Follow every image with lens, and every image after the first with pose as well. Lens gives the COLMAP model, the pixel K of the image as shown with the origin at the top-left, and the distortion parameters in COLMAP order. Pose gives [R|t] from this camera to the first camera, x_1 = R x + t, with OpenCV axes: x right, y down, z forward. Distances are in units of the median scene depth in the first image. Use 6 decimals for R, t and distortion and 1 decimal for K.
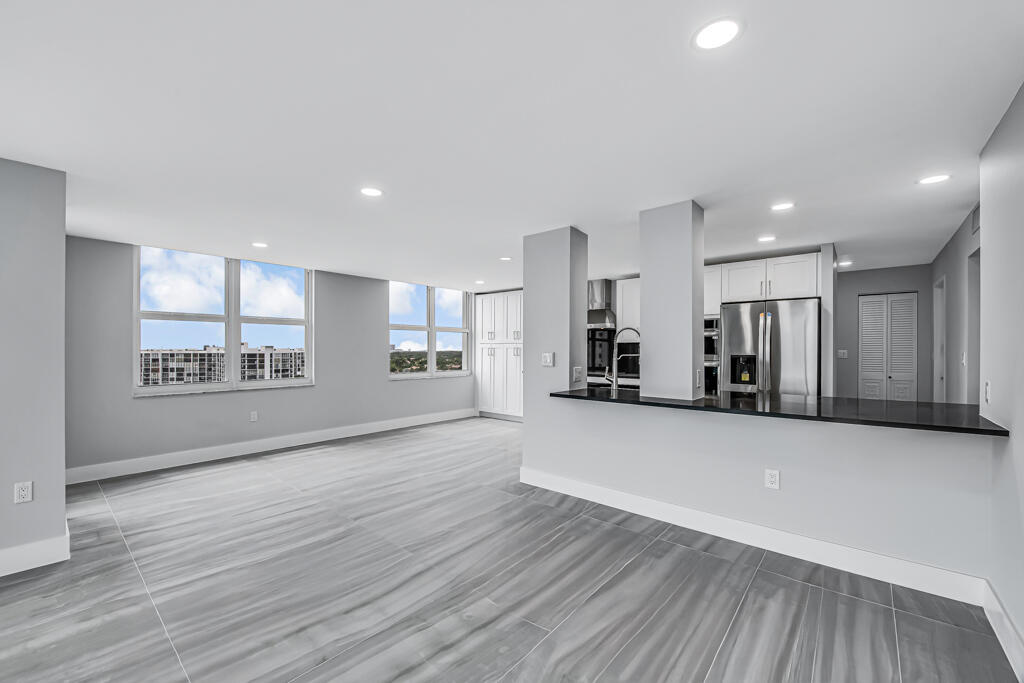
lens RADIAL K [[415.3, 0, 507.4], [0, 415.3, 349.0], [0, 0, 1]] dist [-0.018112, -0.000179]
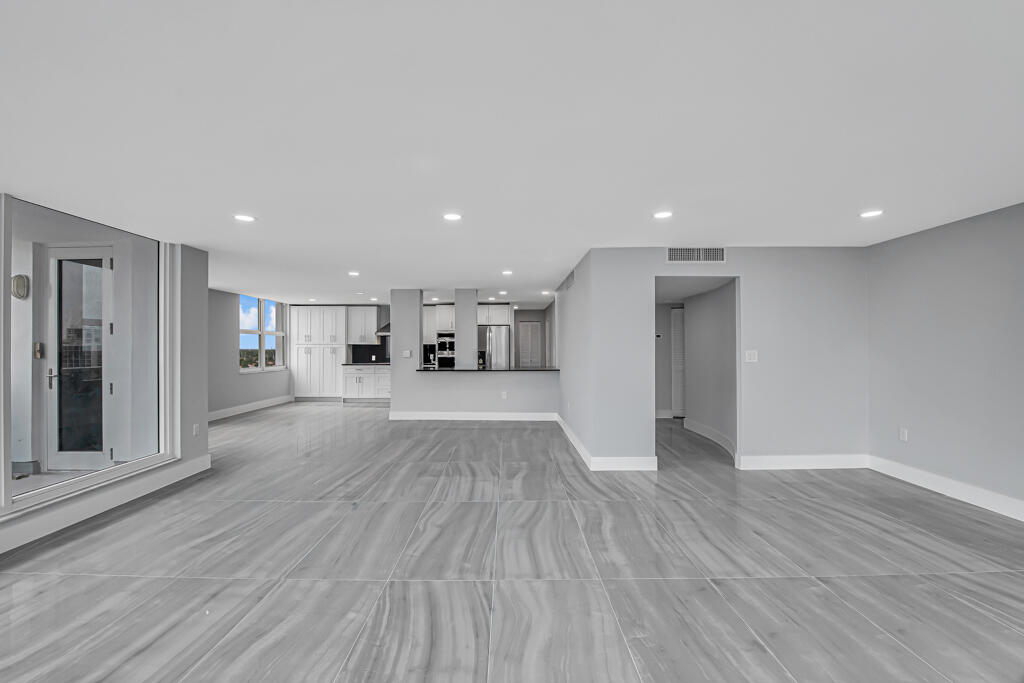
lens RADIAL K [[415.3, 0, 509.4], [0, 415.3, 345.7], [0, 0, 1]] dist [-0.018112, -0.000179]
pose [[0.752502, -0.000998, 0.658589, -0.537139], [0.002804, 0.999995, -0.001688, -0.006256], [-0.658584, 0.003117, 0.752501, -0.520504]]
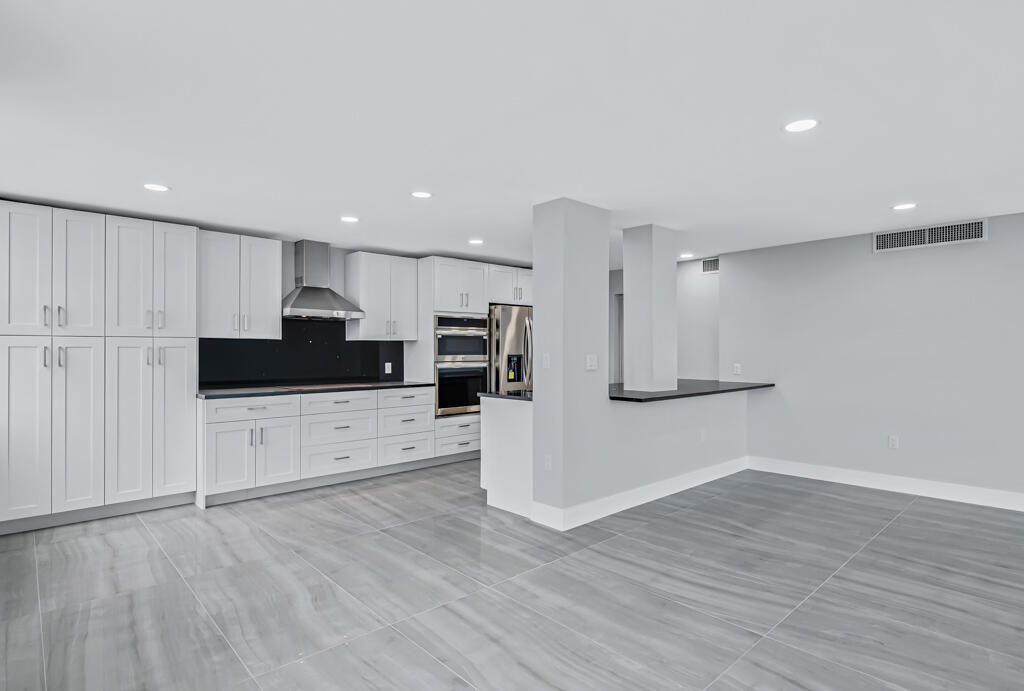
lens RADIAL K [[522.1, 0, 514.0], [0, 522.1, 354.2], [0, 0, 1]] dist [-0.005160, -0.002542]
pose [[0.118560, -0.010357, 0.992893, -0.598851], [0.000723, 0.999946, 0.010344, -0.000943], [-0.992947, -0.000508, 0.118561, 0.655986]]
